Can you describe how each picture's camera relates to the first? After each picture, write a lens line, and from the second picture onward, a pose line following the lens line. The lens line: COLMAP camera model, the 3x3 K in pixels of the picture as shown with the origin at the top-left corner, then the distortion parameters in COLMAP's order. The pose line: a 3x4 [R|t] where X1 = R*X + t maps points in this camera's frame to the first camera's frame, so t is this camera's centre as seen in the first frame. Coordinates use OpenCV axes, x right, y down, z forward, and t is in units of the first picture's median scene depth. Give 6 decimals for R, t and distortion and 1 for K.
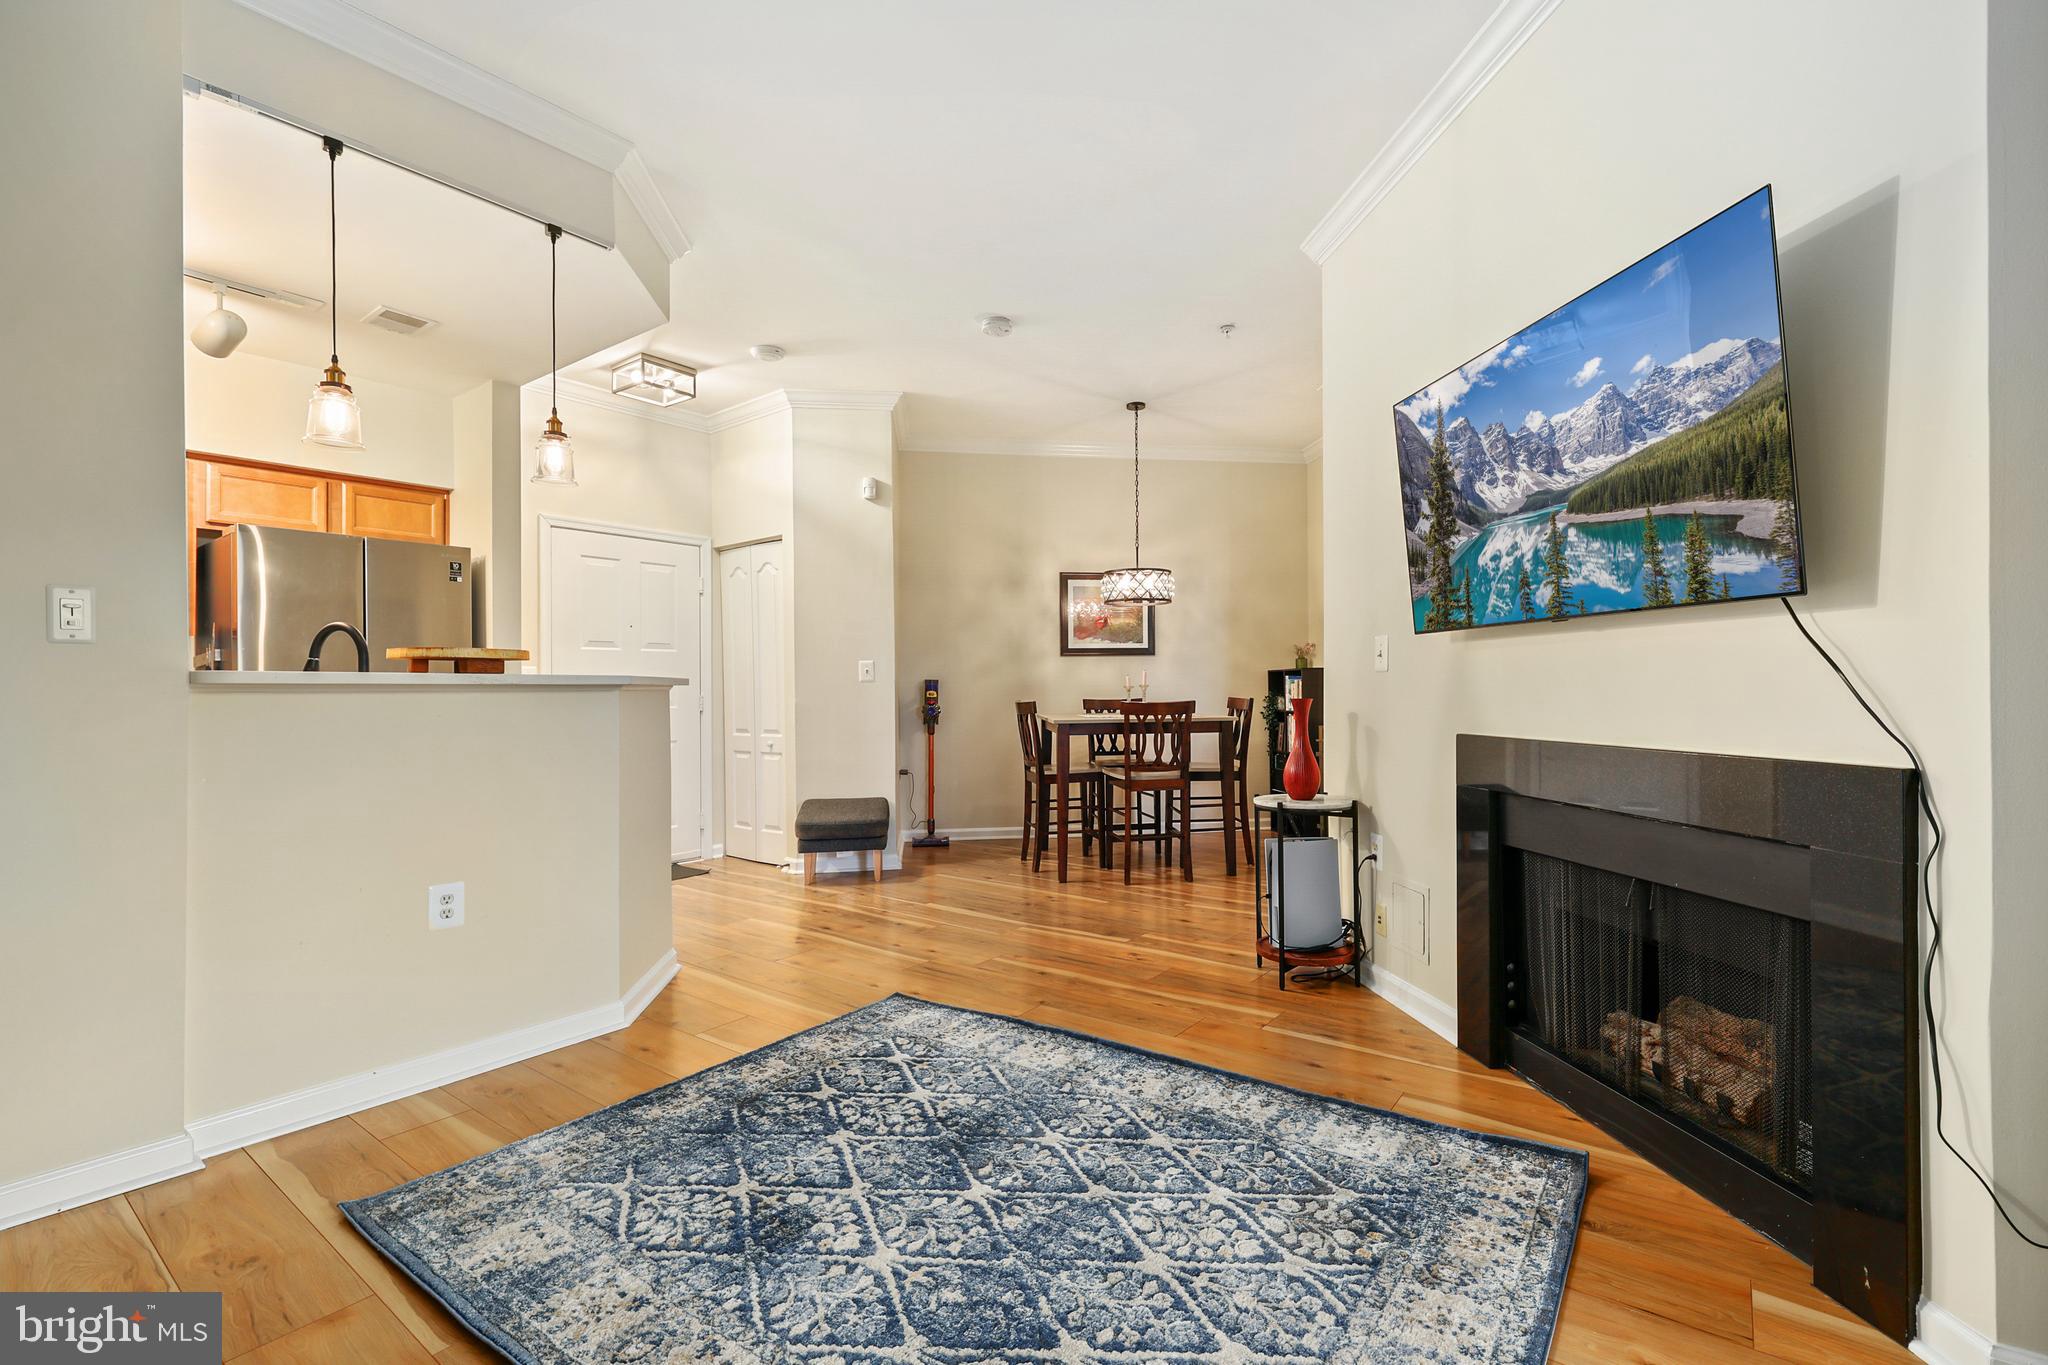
lens RADIAL K [[894.7, 0, 1091.7], [0, 894.7, 687.1], [0, 0, 1]] dist [0.002130, 0.000257]
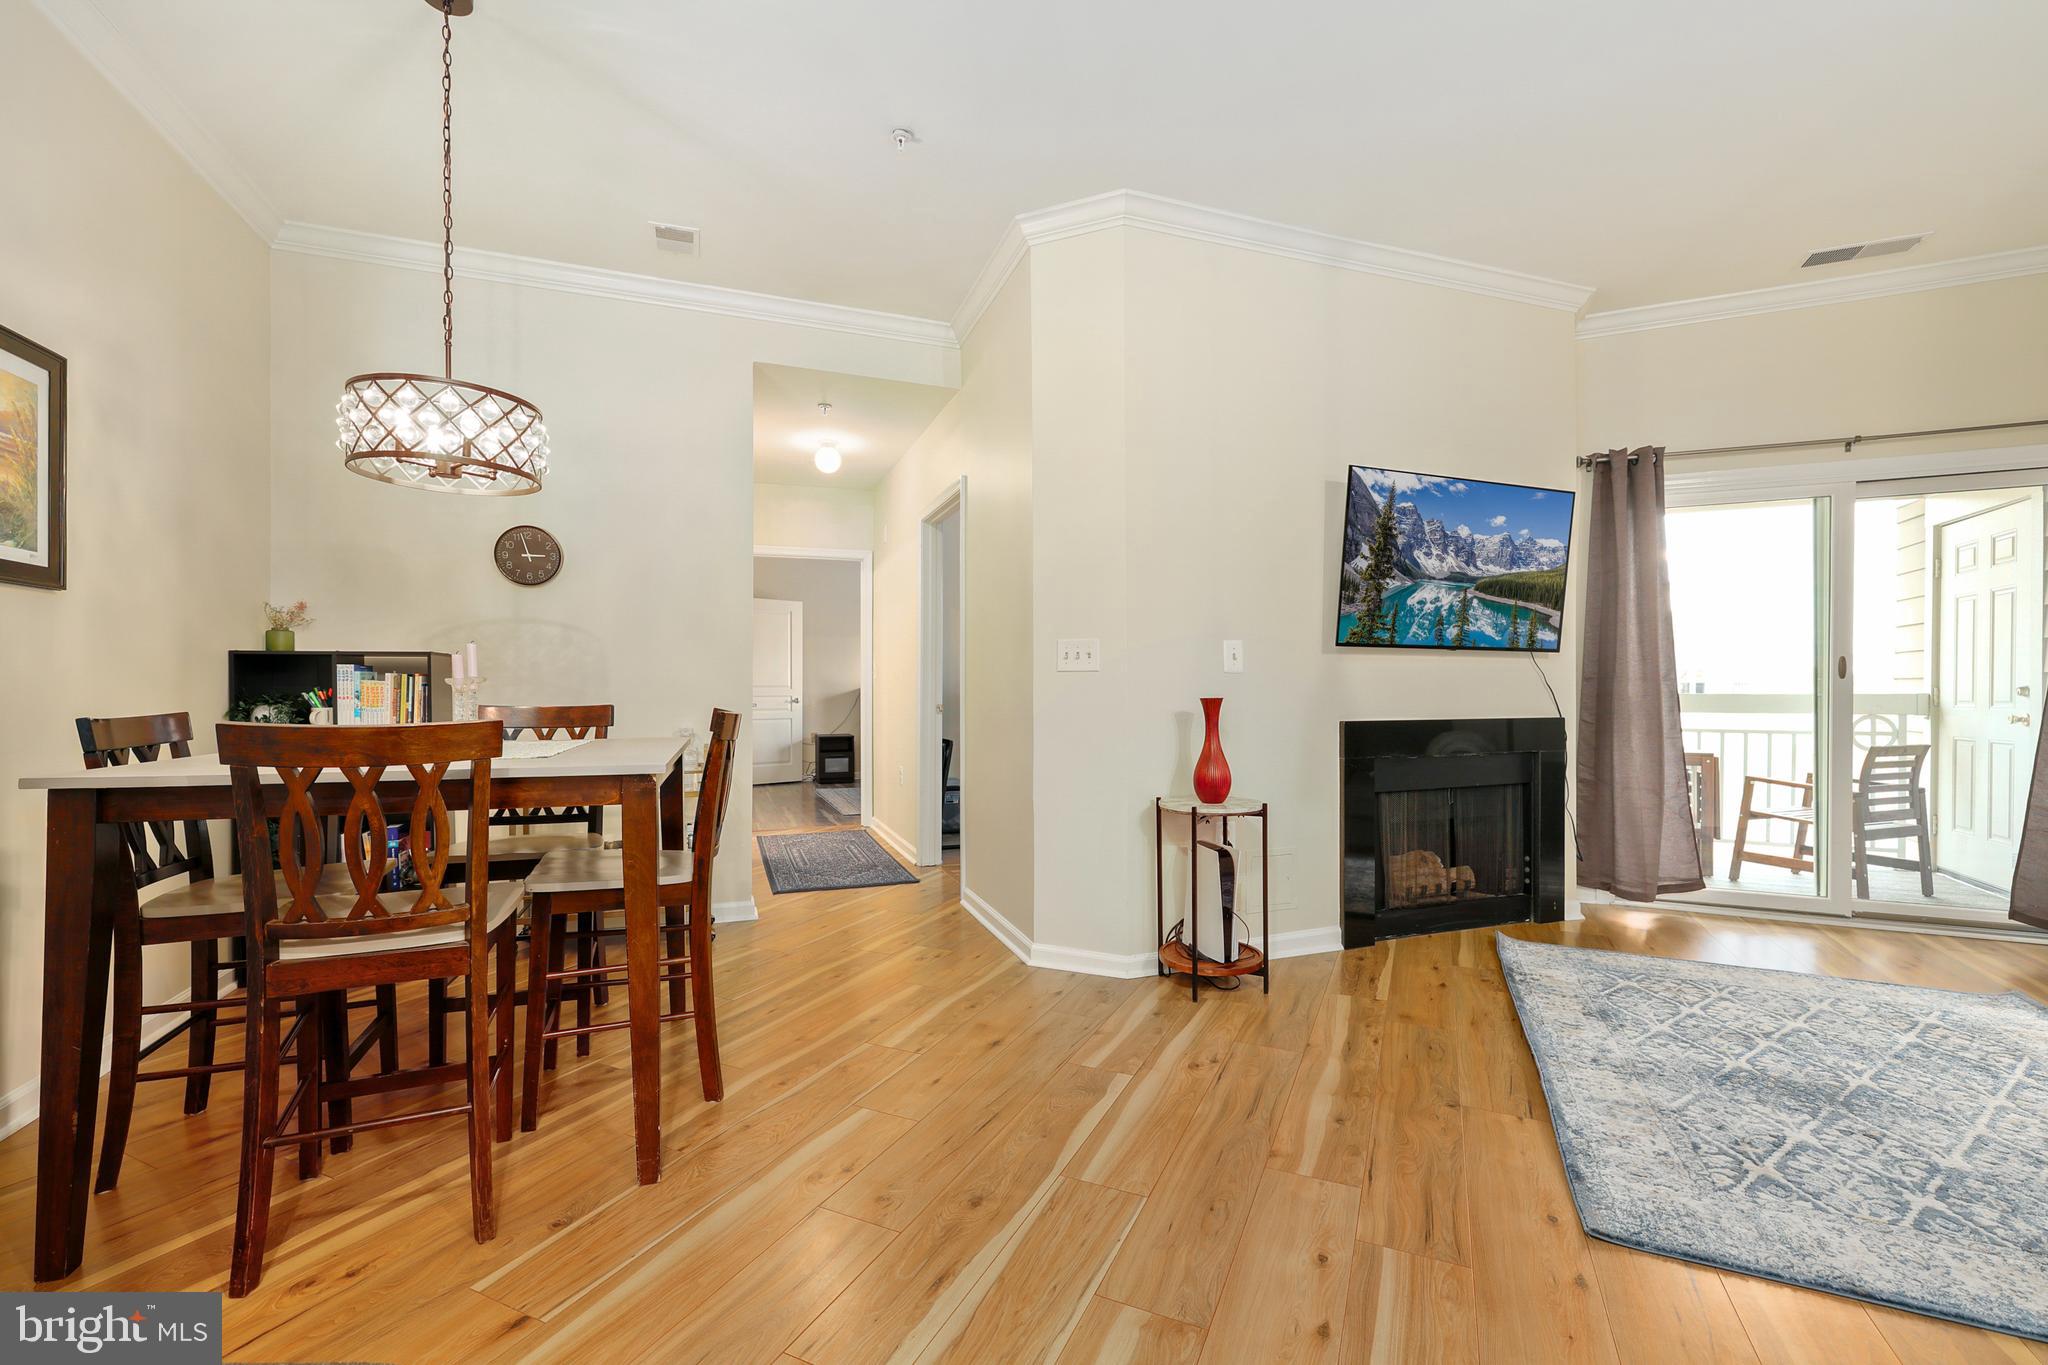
lens RADIAL K [[866.0, 0, 1018.8], [0, 866.0, 702.1], [0, 0, 1]] dist [-0.004154, -0.000307]
pose [[-0.164998, -0.005259, 0.986280, -0.963122], [0.000212, 0.999986, 0.005367, 0.021332], [-0.986294, 0.001095, -0.164994, 2.028734]]
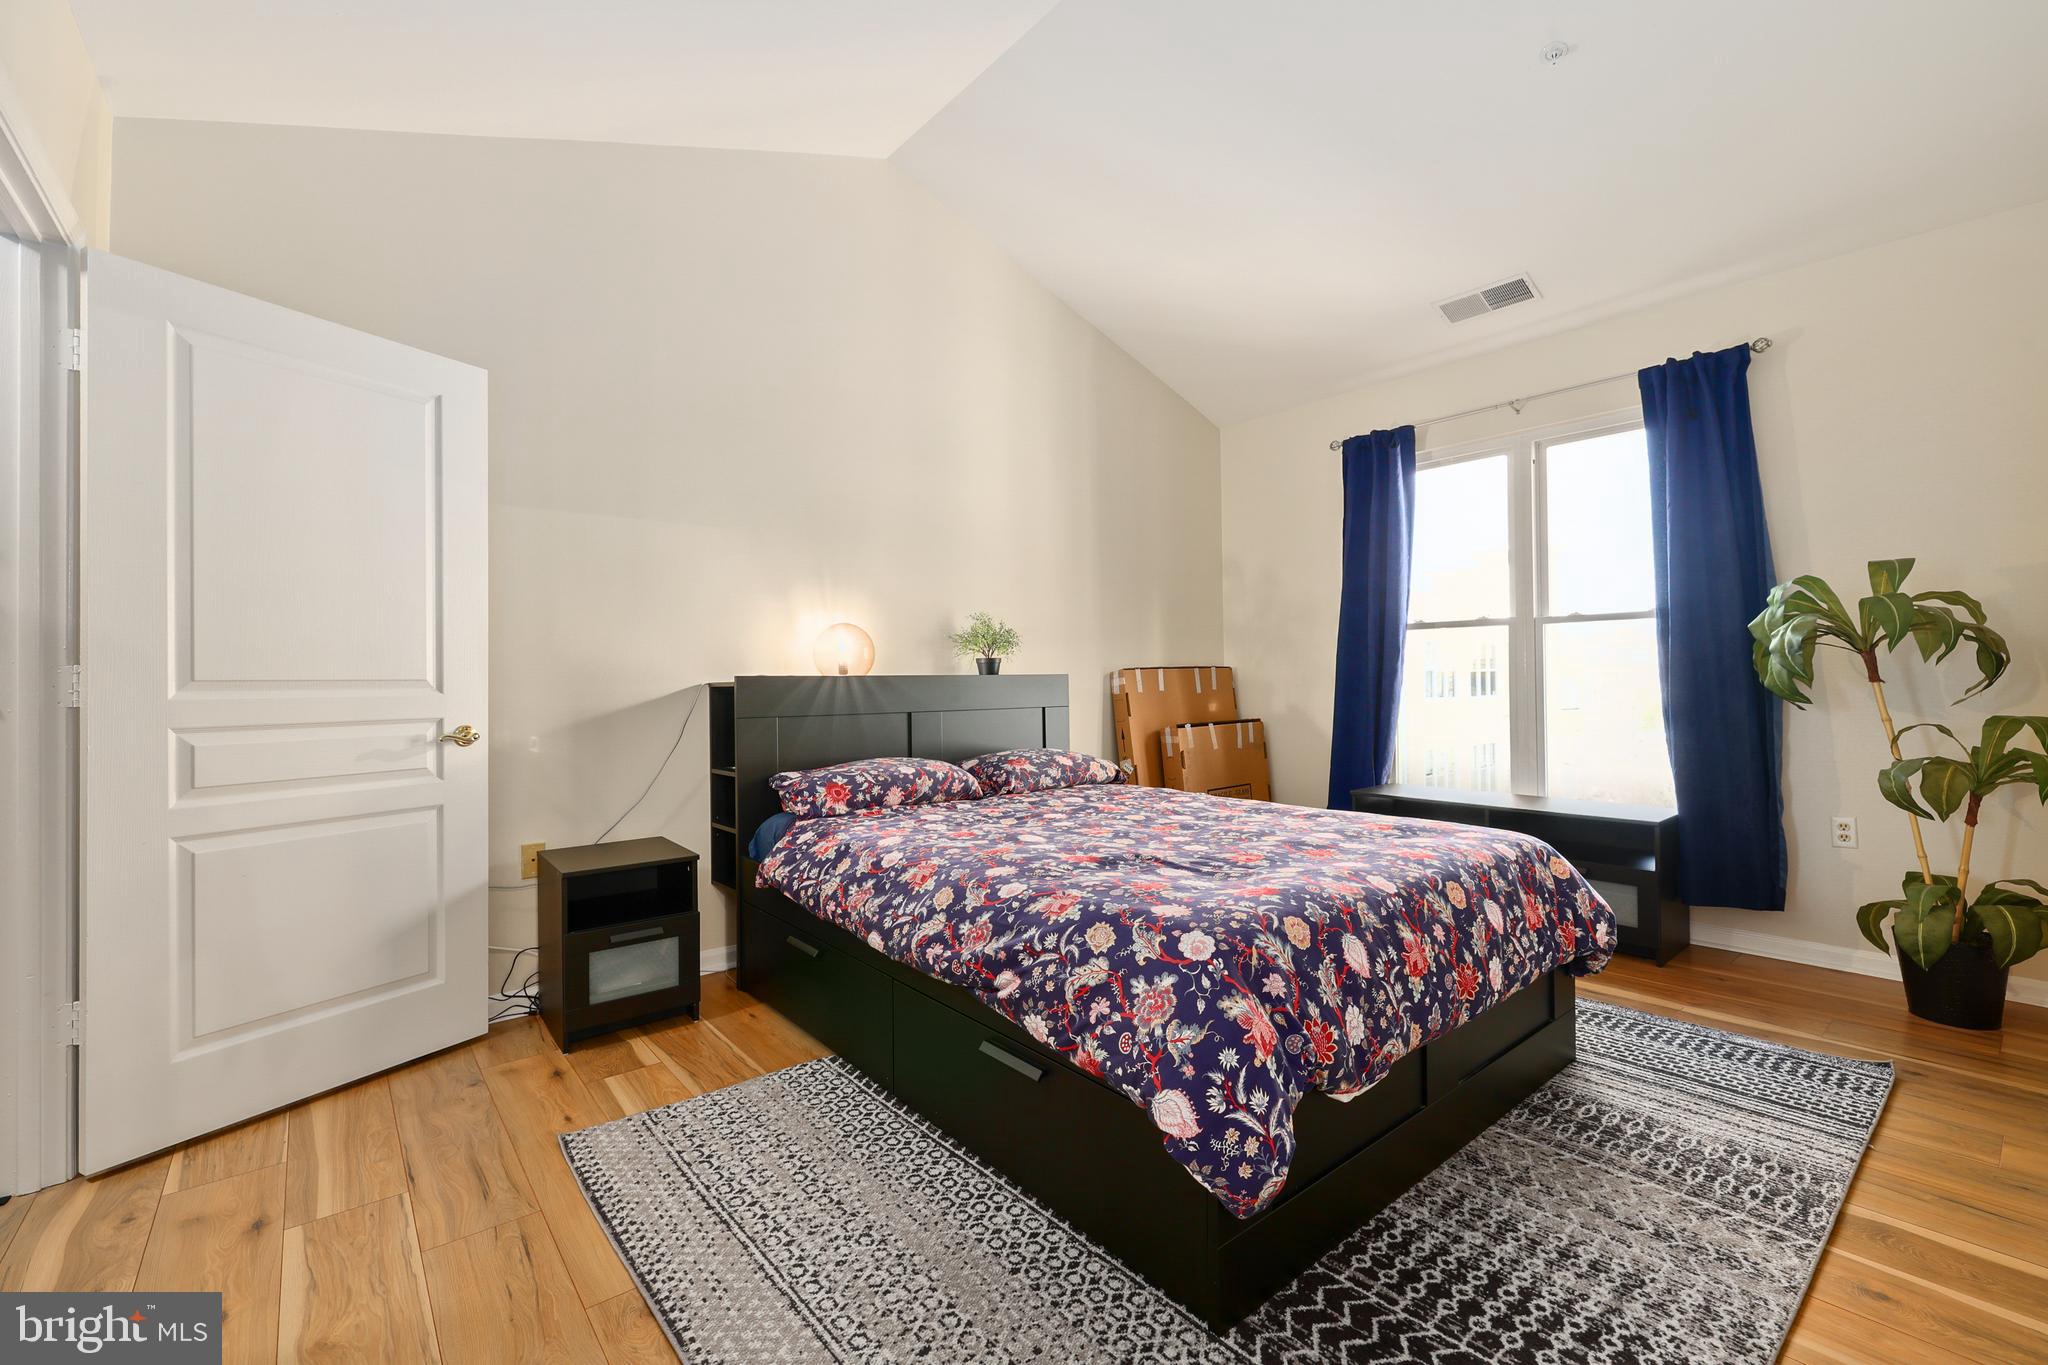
lens RADIAL K [[894.7, 0, 1020.4], [0, 894.7, 679.3], [0, 0, 1]] dist [0.002130, 0.000257]
pose [[-0.449360, 0.010732, 0.893286, 2.223702], [0.005882, 0.999942, -0.009055, -0.024591], [-0.893331, 0.001185, -0.449397, 2.294354]]
